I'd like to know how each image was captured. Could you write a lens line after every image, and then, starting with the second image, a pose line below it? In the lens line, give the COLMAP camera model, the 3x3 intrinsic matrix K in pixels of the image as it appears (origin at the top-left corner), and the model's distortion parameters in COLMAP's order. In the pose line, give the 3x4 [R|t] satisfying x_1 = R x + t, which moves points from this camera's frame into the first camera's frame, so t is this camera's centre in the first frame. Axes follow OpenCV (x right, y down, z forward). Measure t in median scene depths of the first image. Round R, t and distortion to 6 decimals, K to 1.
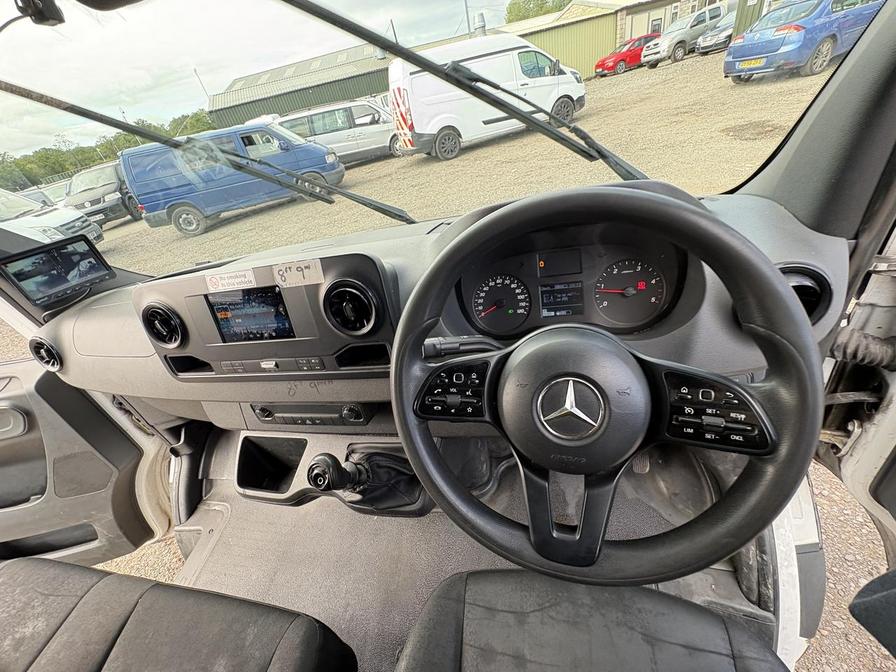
lens RADIAL K [[357.1, 0, 447.9], [0, 357.1, 336.2], [0, 0, 1]] dist [-0.000987, -0.000555]
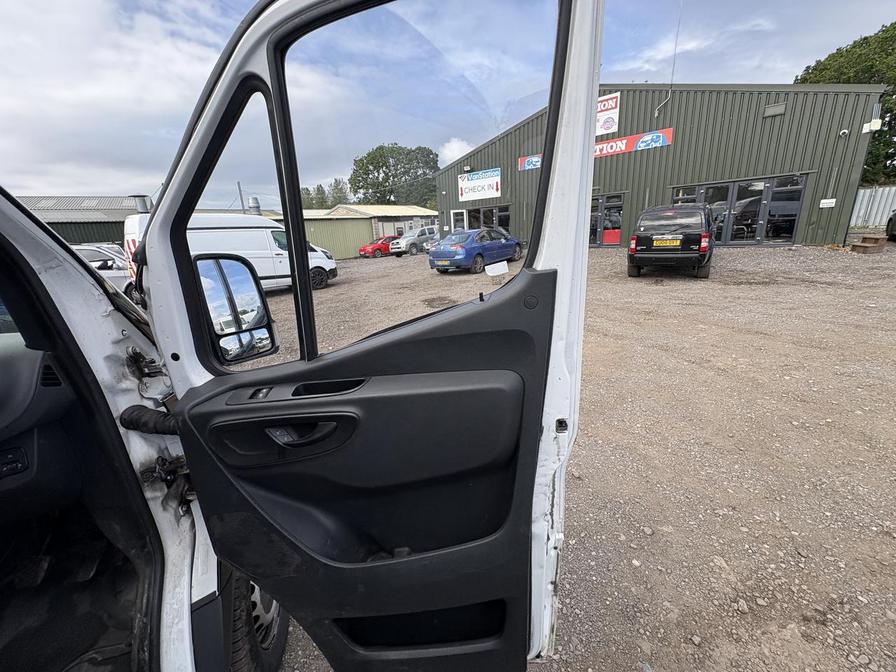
lens RADIAL K [[357.1, 0, 449.8], [0, 357.1, 333.5], [0, 0, 1]] dist [-0.000987, -0.000555]
pose [[0.856439, 0.018678, 0.515911, 0.103715], [0.188683, 0.918882, -0.346490, 0.034284], [-0.480533, 0.394091, 0.783442, -0.071146]]
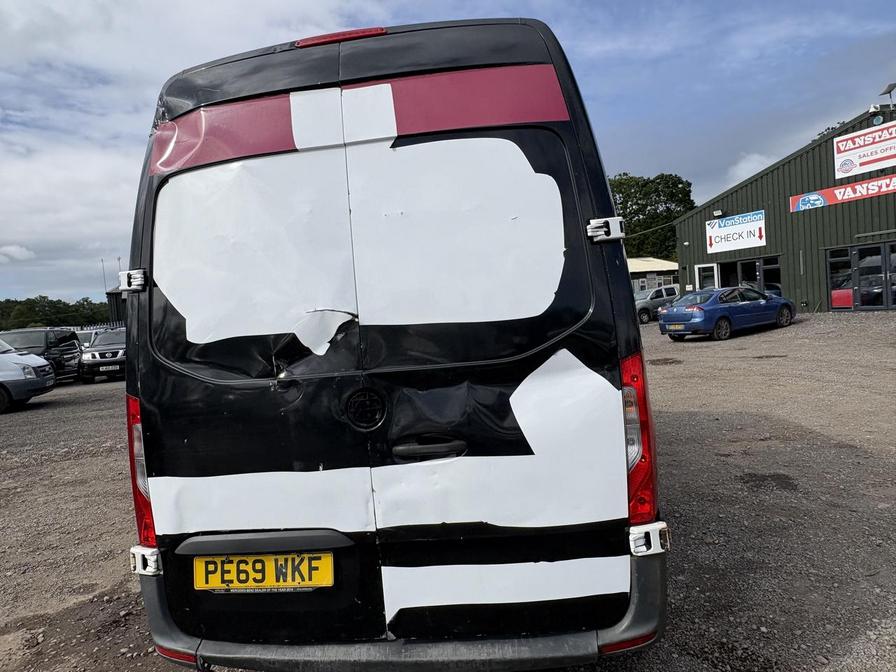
lens RADIAL K [[582.8, 0, 452.6], [0, 582.8, 334.0], [0, 0, 1]] dist [0.000028, -0.004163]
pose [[0.985679, 0.134581, 0.101616, -0.133944], [-0.055158, 0.826728, -0.559892, 0.444213], [-0.159360, 0.546269, 0.822311, -0.544825]]
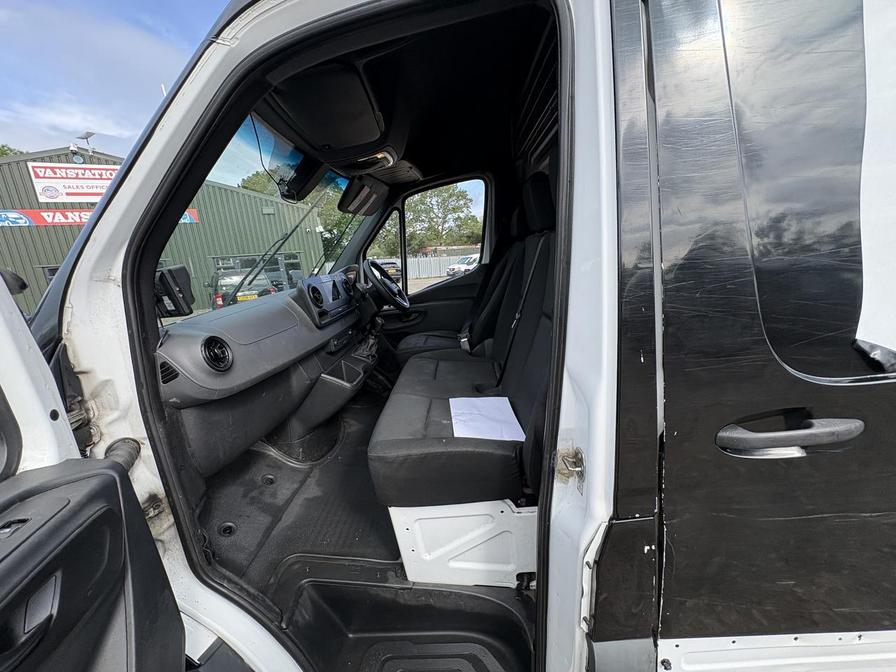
lens RADIAL K [[357.1, 0, 449.8], [0, 357.1, 337.0], [0, 0, 1]] dist [-0.000987, -0.000555]
pose [[-0.164399, 0.025995, 0.986051, -0.253669], [0.668503, 0.737997, 0.092000, 0.044591], [-0.725311, 0.674303, -0.138704, 0.065266]]
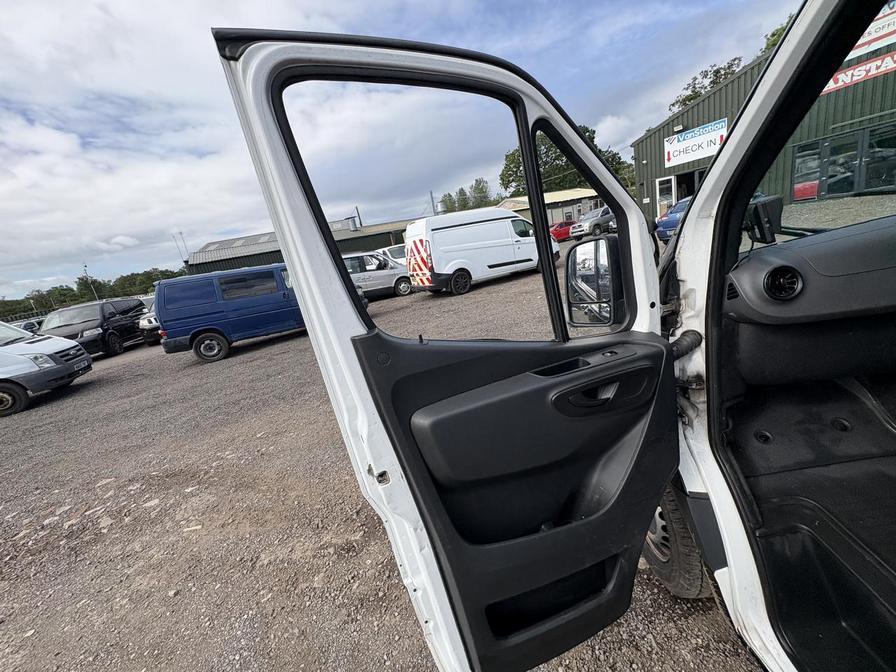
lens RADIAL K [[357.1, 0, 445.1], [0, 357.1, 337.9], [0, 0, 1]] dist [-0.000987, -0.000555]
pose [[0.986934, -0.013565, 0.160552, -0.261026], [0.073444, 0.924785, -0.373335, 0.062722], [-0.143412, 0.380249, 0.913698, 0.021204]]
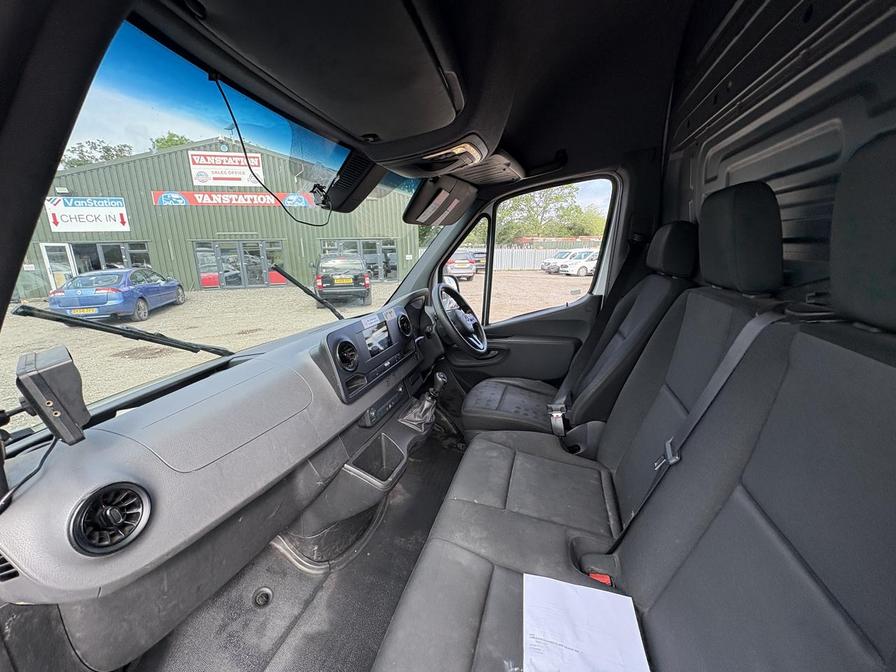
lens RADIAL K [[357.1, 0, 446.8], [0, 357.1, 338.3], [0, 0, 1]] dist [-0.000987, -0.000555]
pose [[0.077811, -0.014366, 0.996865, -0.189215], [0.585898, 0.809669, -0.034064, 0.021152], [-0.806641, 0.586711, 0.071418, 0.035255]]
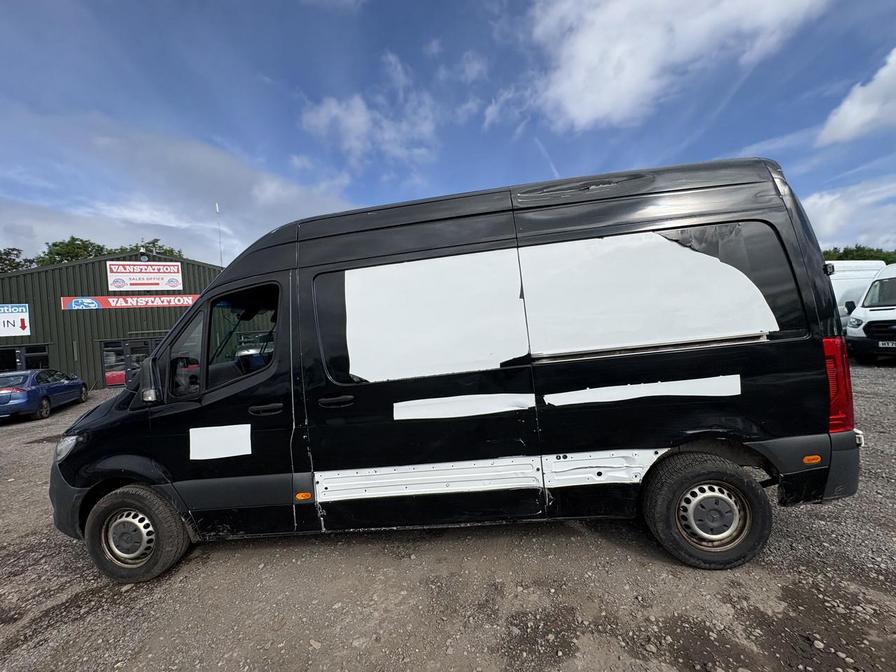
lens RADIAL K [[357.1, 0, 448.4], [0, 357.1, 336.8], [0, 0, 1]] dist [-0.000987, -0.000555]
pose [[-0.111507, 0.224276, 0.968125, -0.481456], [0.661595, 0.743680, -0.096079, 0.164865], [-0.741524, 0.629794, -0.231306, -0.015666]]
